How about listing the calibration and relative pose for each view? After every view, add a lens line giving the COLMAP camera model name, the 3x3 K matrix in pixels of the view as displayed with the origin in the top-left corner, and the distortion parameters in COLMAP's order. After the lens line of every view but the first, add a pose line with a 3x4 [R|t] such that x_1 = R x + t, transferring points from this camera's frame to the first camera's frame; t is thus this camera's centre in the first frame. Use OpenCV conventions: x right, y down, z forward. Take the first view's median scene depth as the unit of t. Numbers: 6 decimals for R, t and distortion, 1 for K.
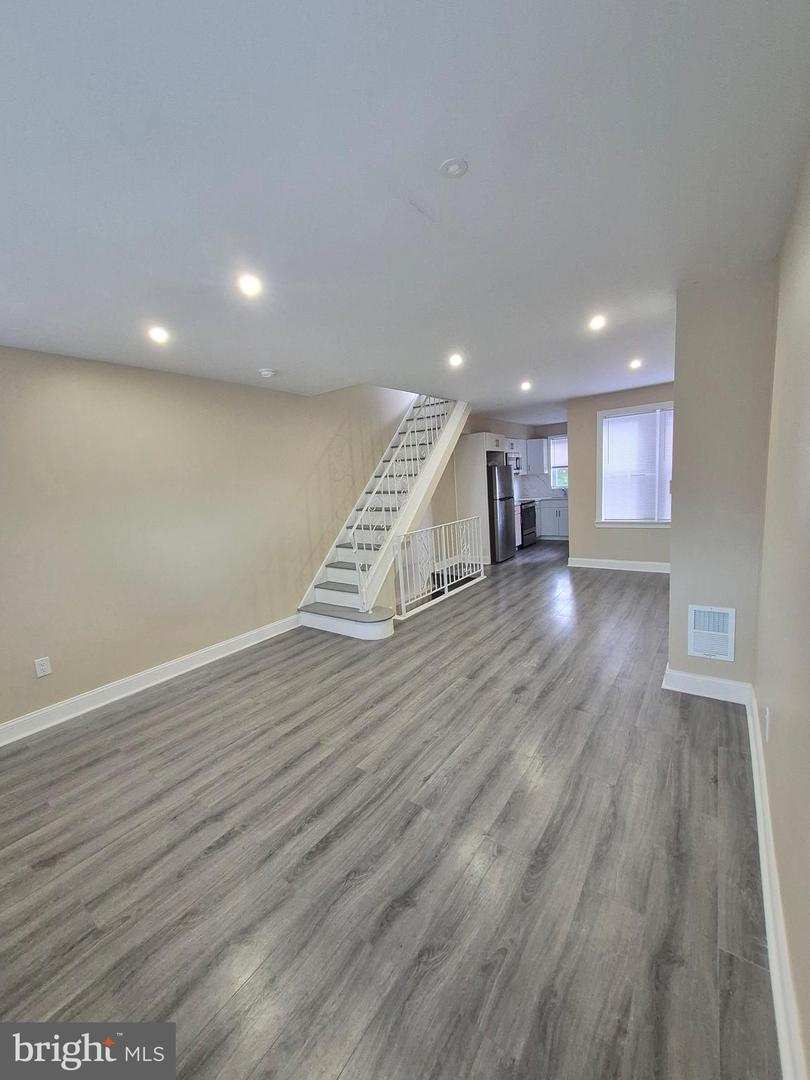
lens RADIAL K [[423.8, 0, 406.1], [0, 423.8, 539.7], [0, 0, 1]] dist [-0.000825, 0.000811]
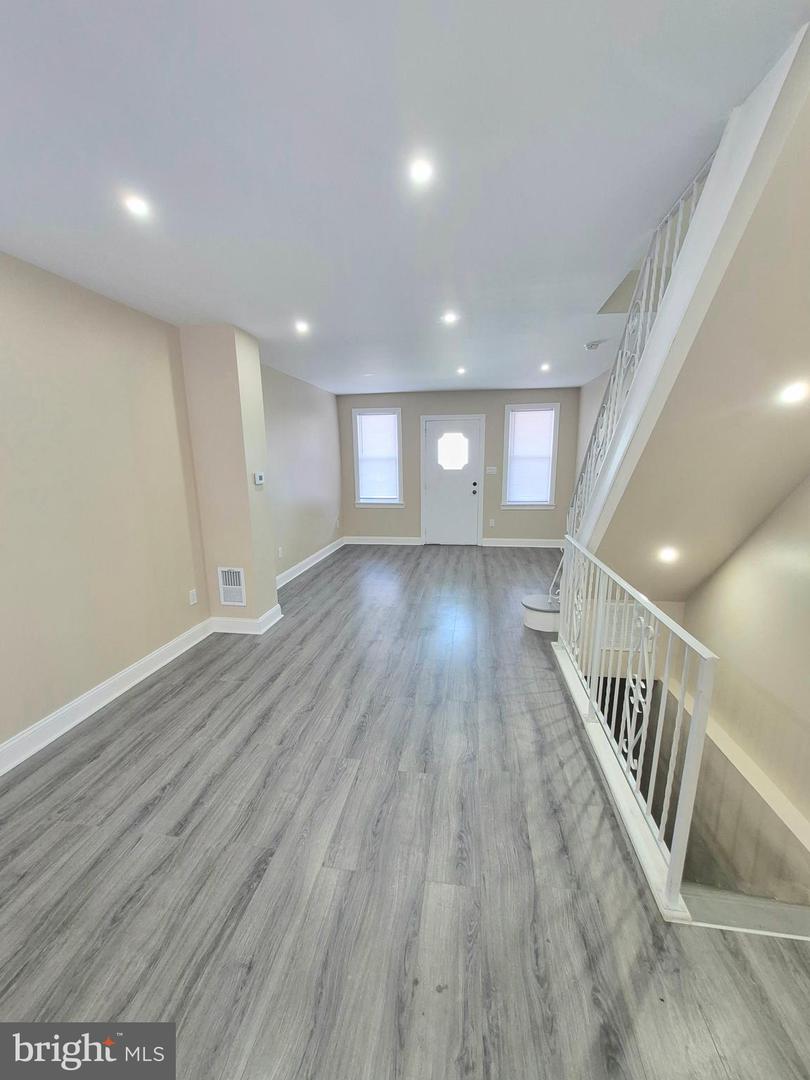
lens RADIAL K [[423.8, 0, 408.4], [0, 423.8, 538.5], [0, 0, 1]] dist [-0.000825, 0.000811]
pose [[-0.887189, 0.161300, -0.432295, 0.884395], [0.004881, 0.940134, 0.340769, -0.424602], [0.461381, 0.300216, -0.834864, 2.535929]]
